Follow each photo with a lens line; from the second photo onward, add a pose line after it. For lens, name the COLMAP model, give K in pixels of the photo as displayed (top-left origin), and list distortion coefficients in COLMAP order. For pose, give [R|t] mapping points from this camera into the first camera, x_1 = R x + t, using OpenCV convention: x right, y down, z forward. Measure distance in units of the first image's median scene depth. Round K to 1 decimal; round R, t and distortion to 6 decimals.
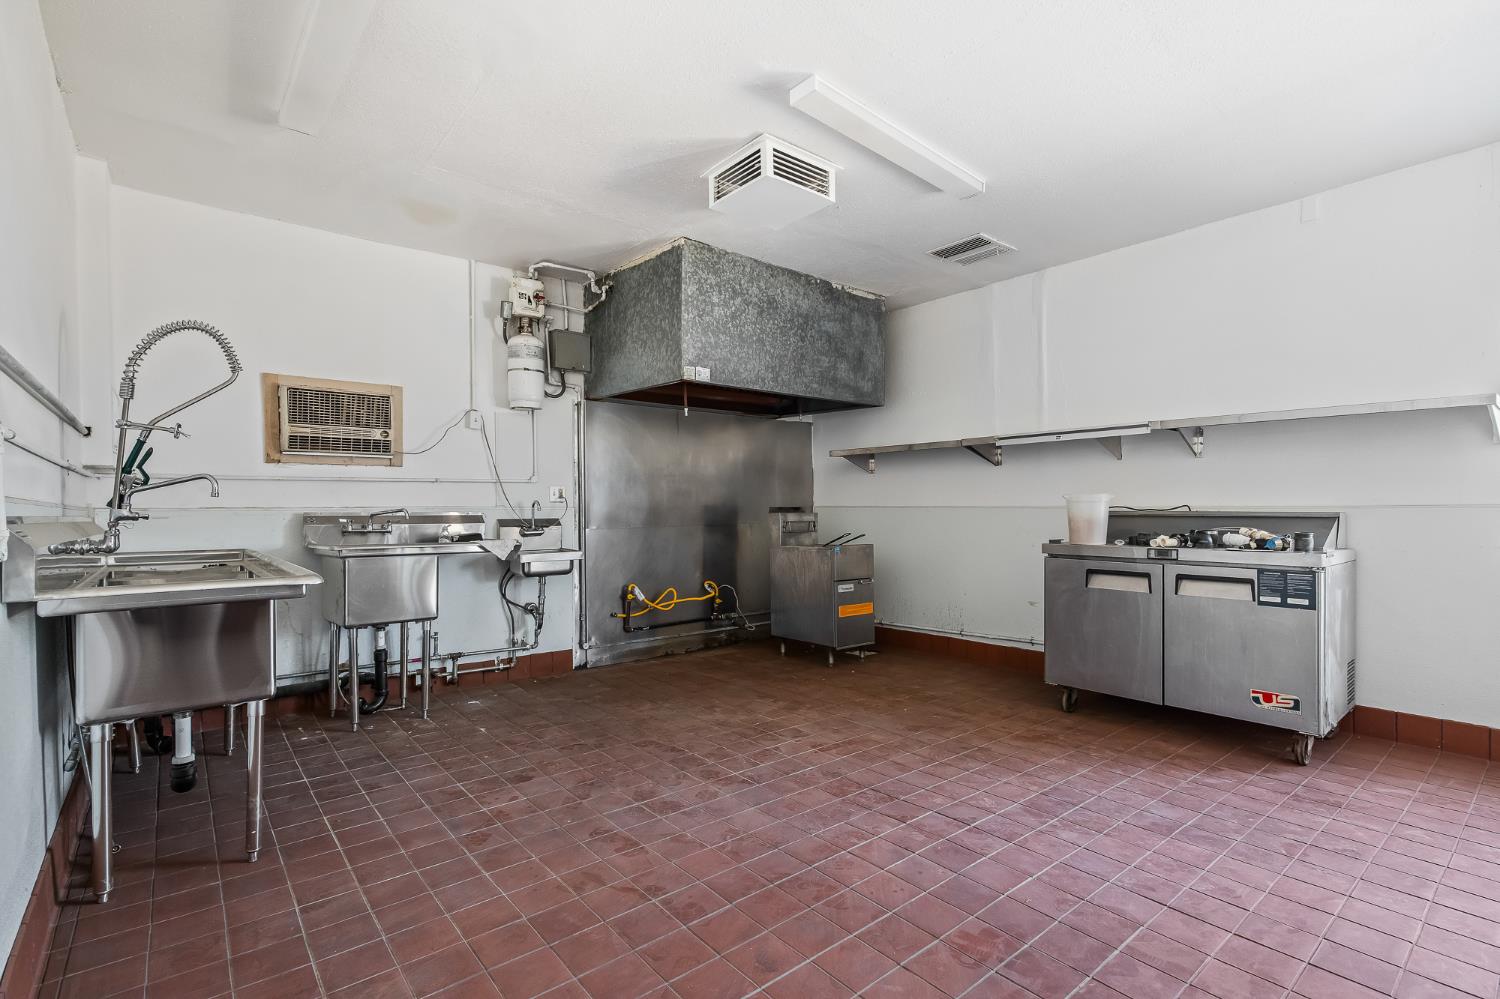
lens RADIAL K [[695.9, 0, 754.0], [0, 695.9, 502.7], [0, 0, 1]] dist [0.002149, 0.000411]
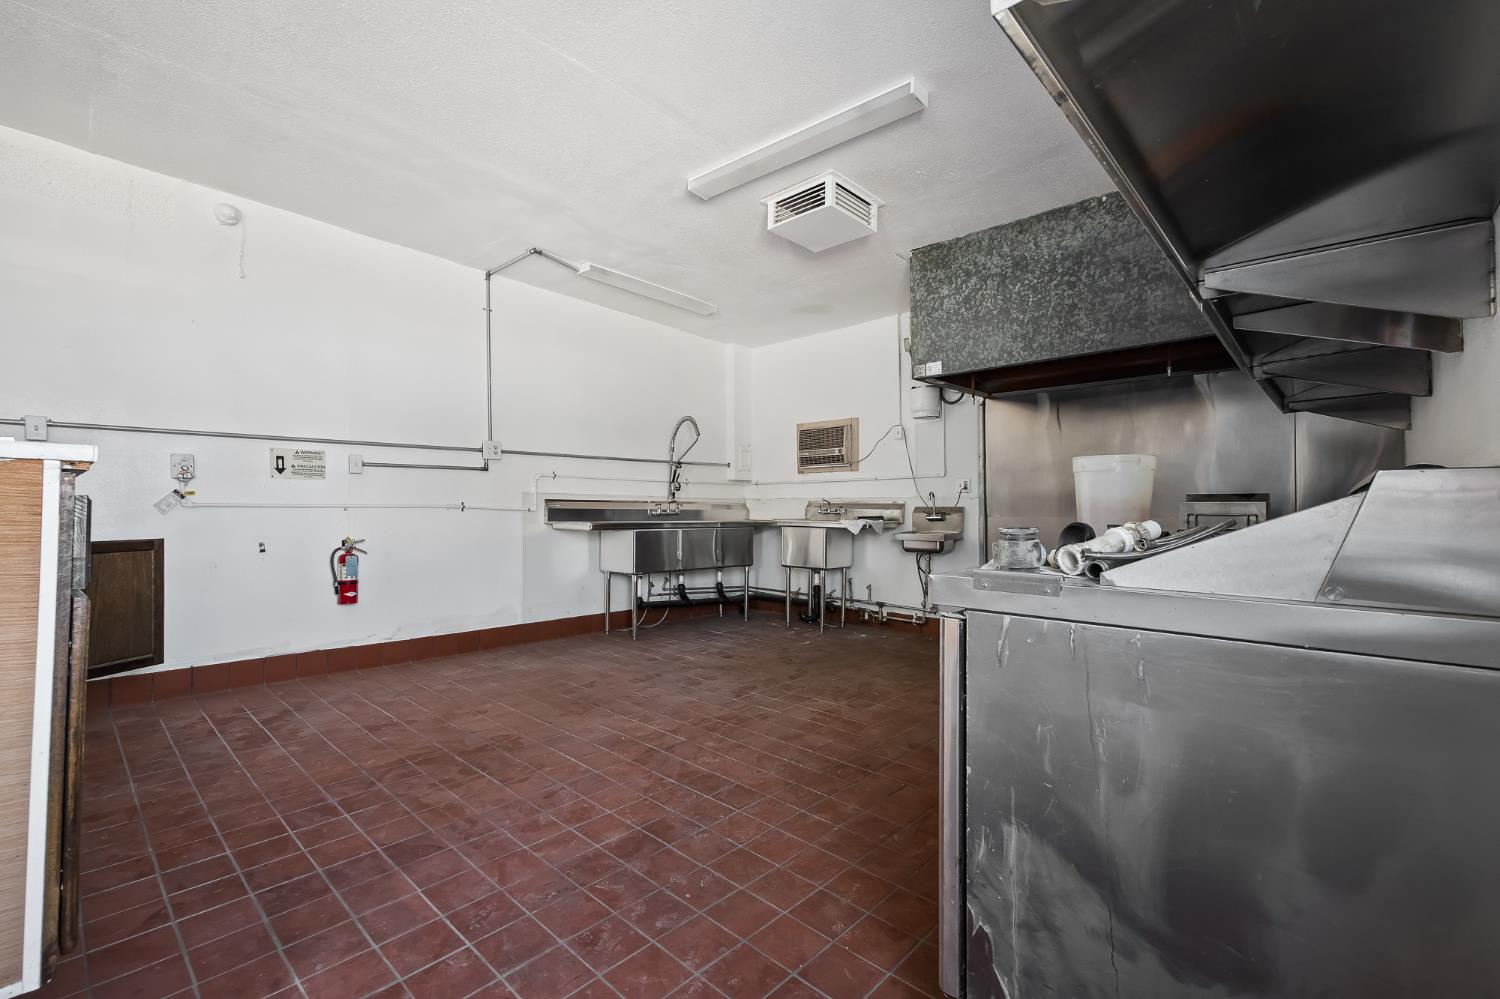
lens RADIAL K [[653.5, 0, 750.0], [0, 653.5, 499.5], [0, 0, 1]] dist [0.002567, 0.000143]
pose [[0.128601, -0.007909, -0.991665, 0.854379], [0.005207, 0.999960, -0.007300, 0.019098], [0.991683, -0.004224, 0.128637, 0.585516]]
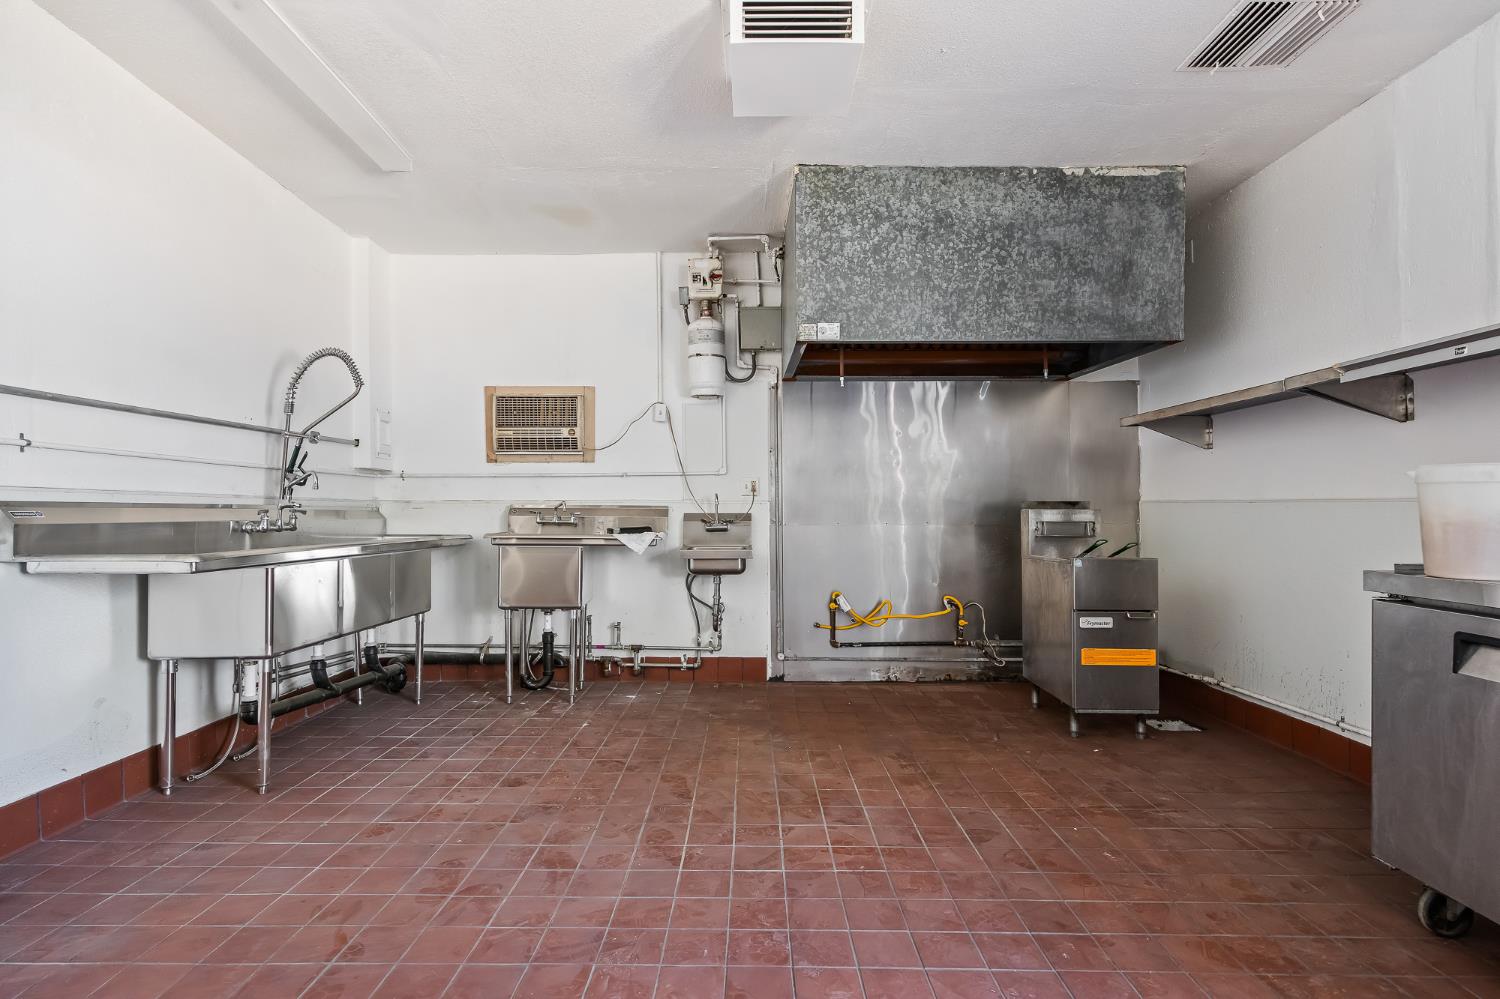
lens RADIAL K [[720.0, 0, 752.3], [0, 720.0, 504.1], [0, 0, 1]] dist [0.000175, 0.001266]
pose [[0.771108, 0.000983, -0.636703, 0.373503], [0.001077, 0.999995, 0.002847, 0.008842], [0.636703, -0.002881, 0.771104, 0.308574]]
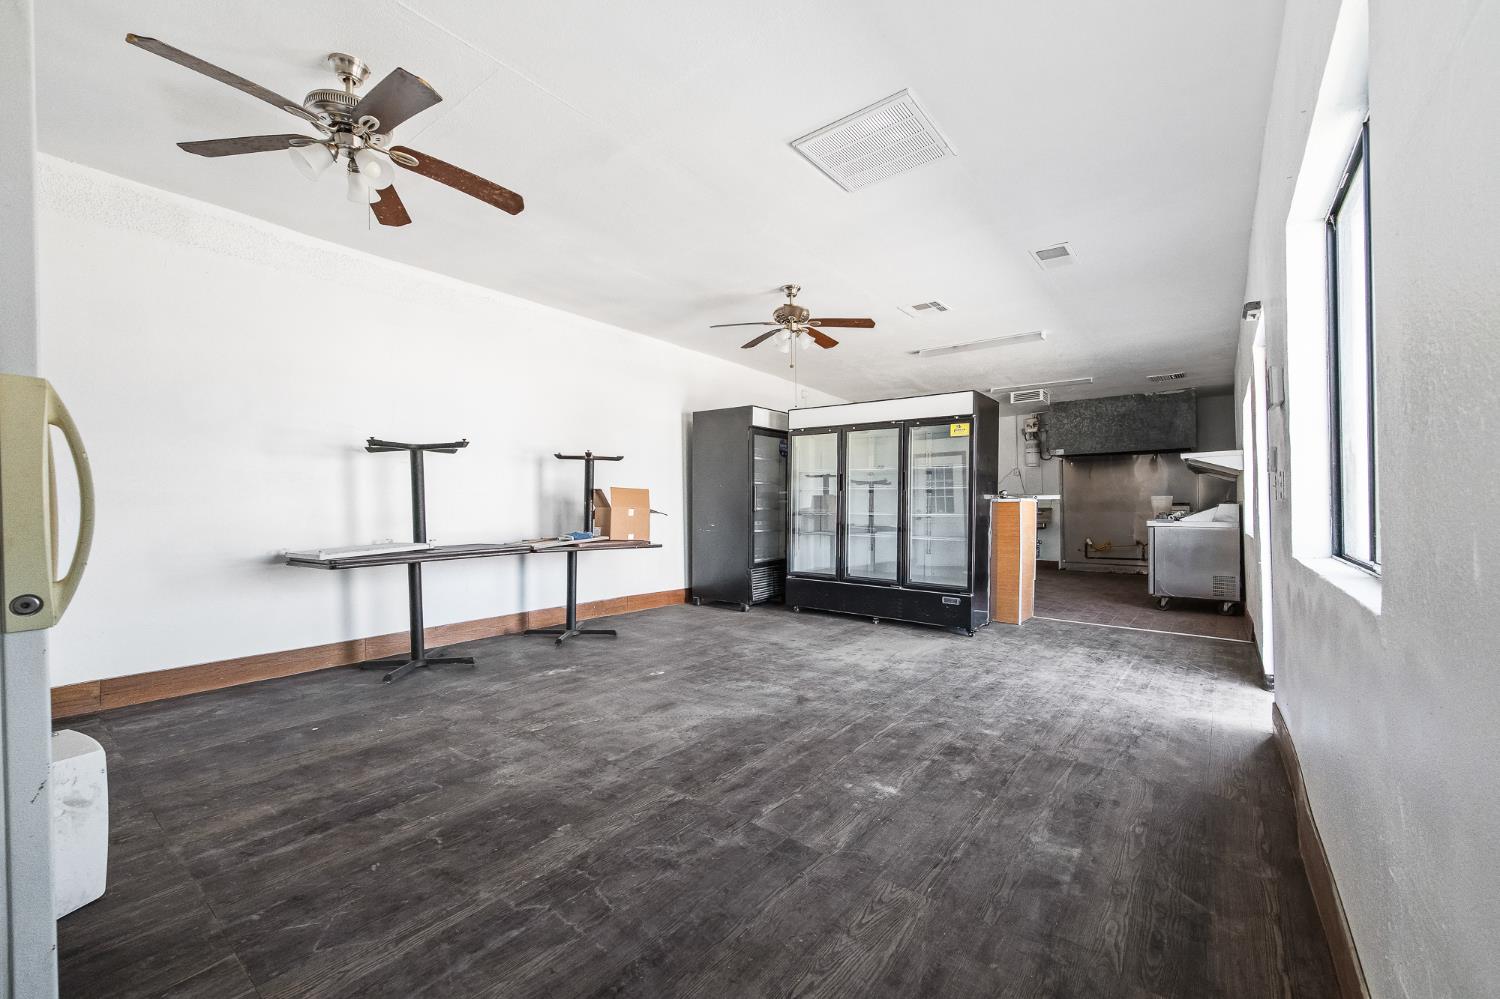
lens RADIAL K [[602.0, 0, 750.6], [0, 602.0, 504.6], [0, 0, 1]] dist [-0.002915, -0.000110]
pose [[0.208079, -0.002089, -0.978110, 1.845420], [0.008624, 0.999963, -0.000302, 0.002341], [0.978074, -0.008372, 0.208089, -0.584607]]
